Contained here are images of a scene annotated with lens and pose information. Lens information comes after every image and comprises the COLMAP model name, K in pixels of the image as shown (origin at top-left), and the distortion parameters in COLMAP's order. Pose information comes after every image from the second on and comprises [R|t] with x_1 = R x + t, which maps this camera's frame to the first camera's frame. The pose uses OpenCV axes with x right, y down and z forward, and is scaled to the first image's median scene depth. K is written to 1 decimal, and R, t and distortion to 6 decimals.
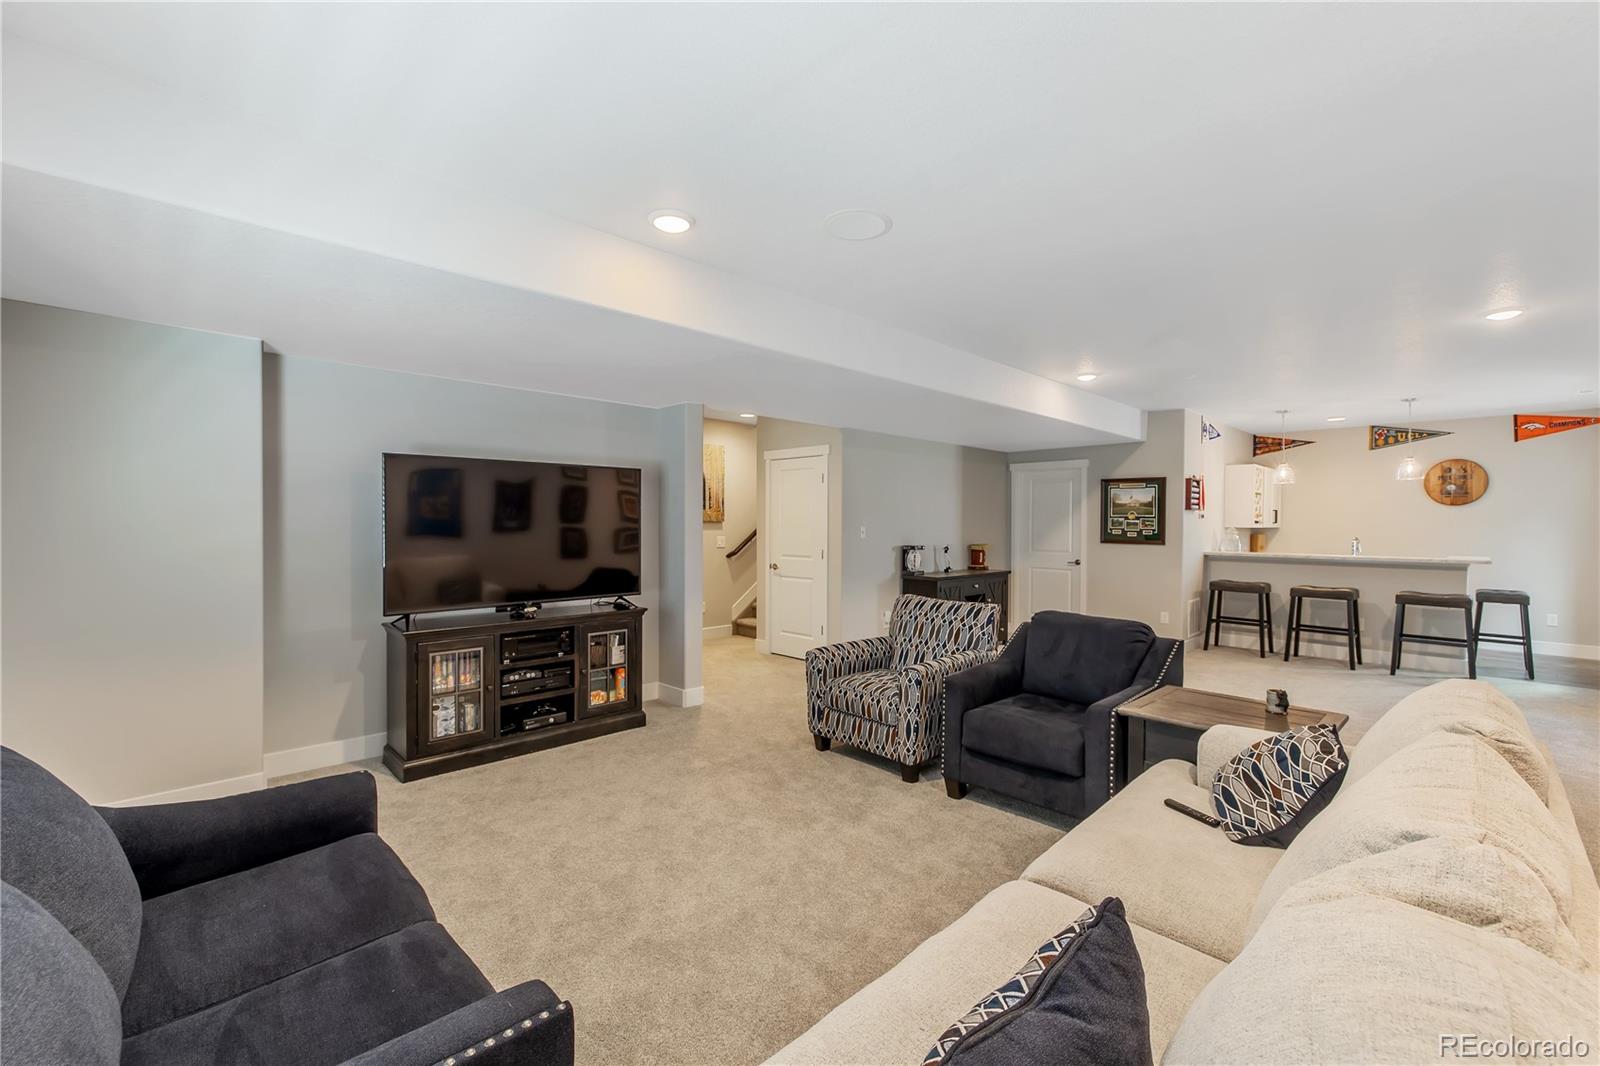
lens RADIAL K [[678.5, 0, 795.6], [0, 678.5, 524.1], [0, 0, 1]] dist [0.000930, -0.000136]
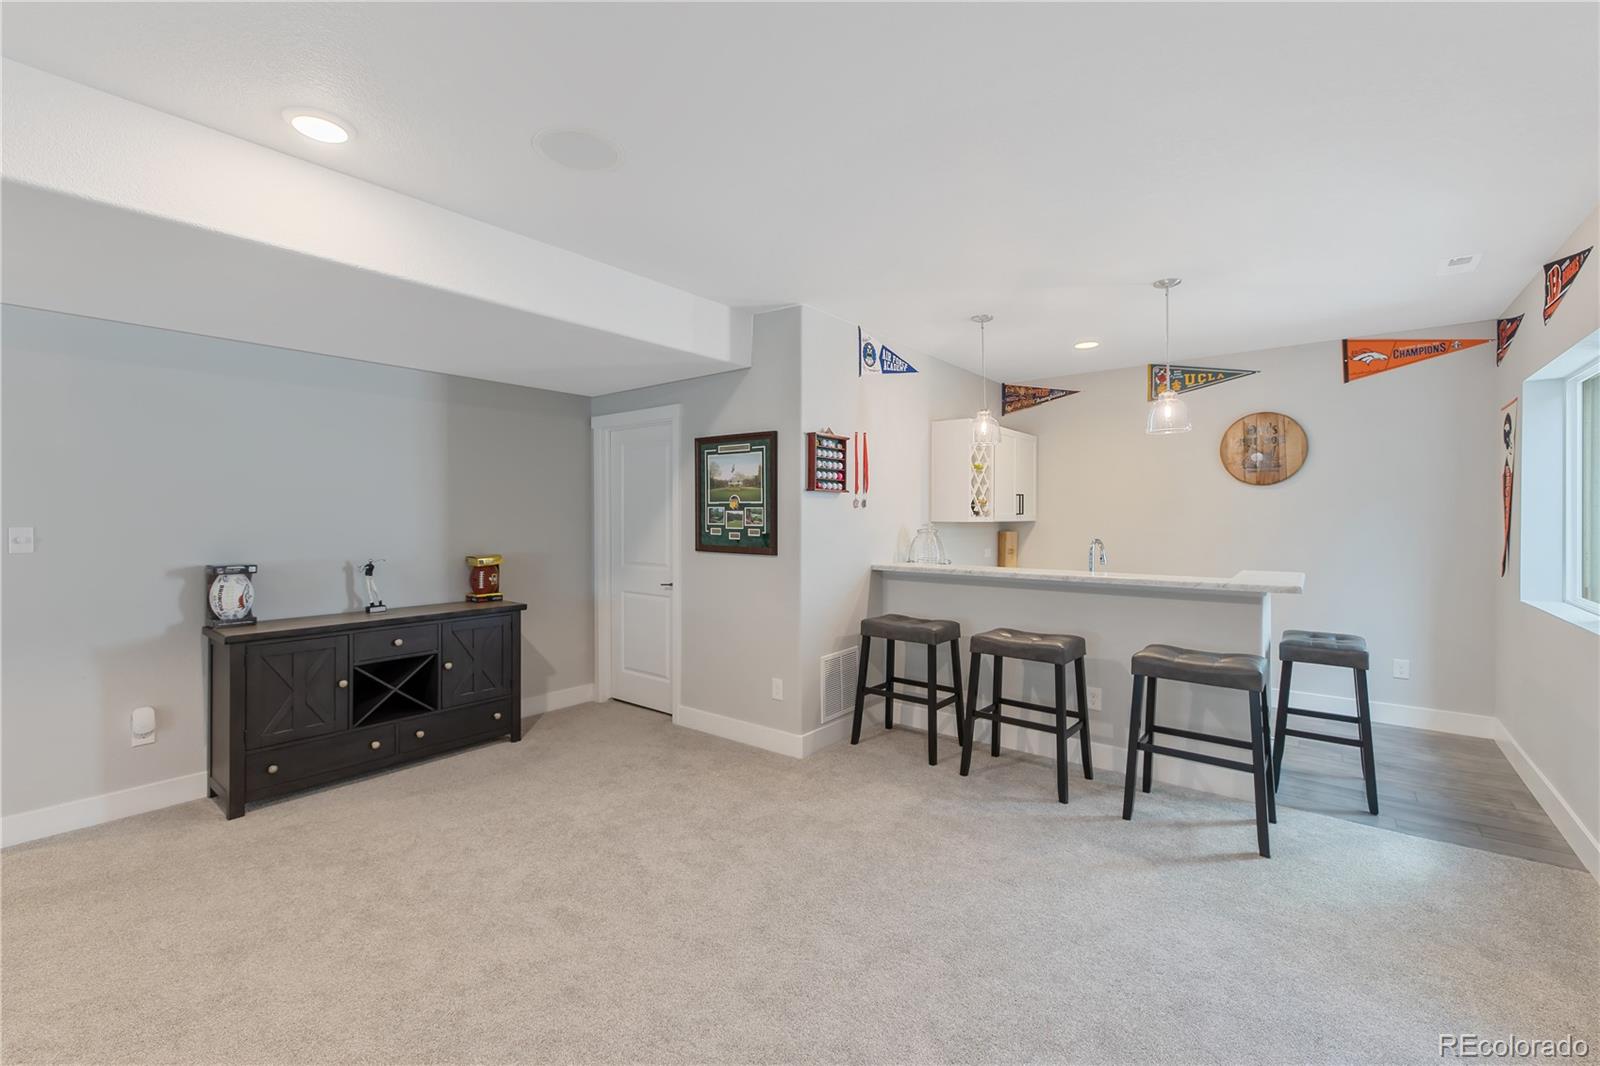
lens RADIAL K [[676.2, 0, 800.2], [0, 676.2, 512.7], [0, 0, 1]] dist [-0.000958, 0.000072]
pose [[0.991859, -0.004487, 0.127262, 0.482639], [0.005387, 0.999963, -0.006728, 0.000004], [-0.127227, 0.007359, 0.991846, 0.447876]]
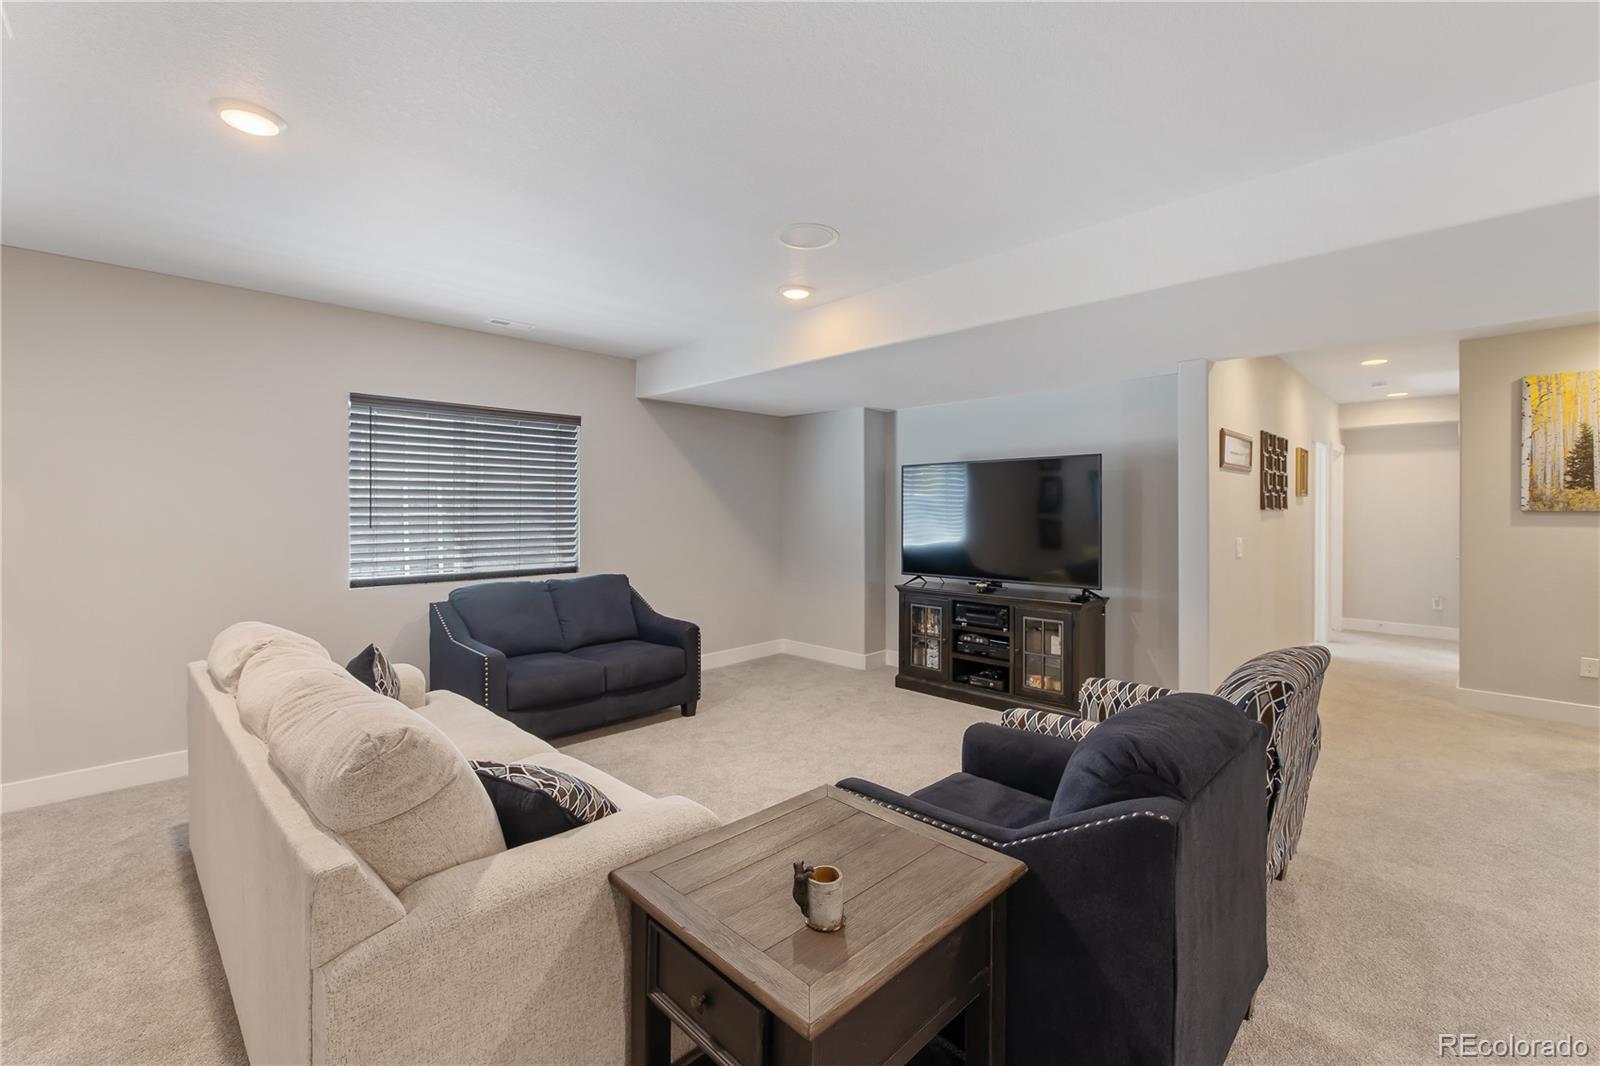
lens RADIAL K [[678.5, 0, 795.6], [0, 678.5, 524.1], [0, 0, 1]] dist [0.000930, -0.000136]
pose [[0.006571, 0.011740, -0.999909, 0.212298], [-0.006321, 0.999912, 0.011698, 0.002166], [0.999958, 0.006244, 0.006645, 0.180825]]
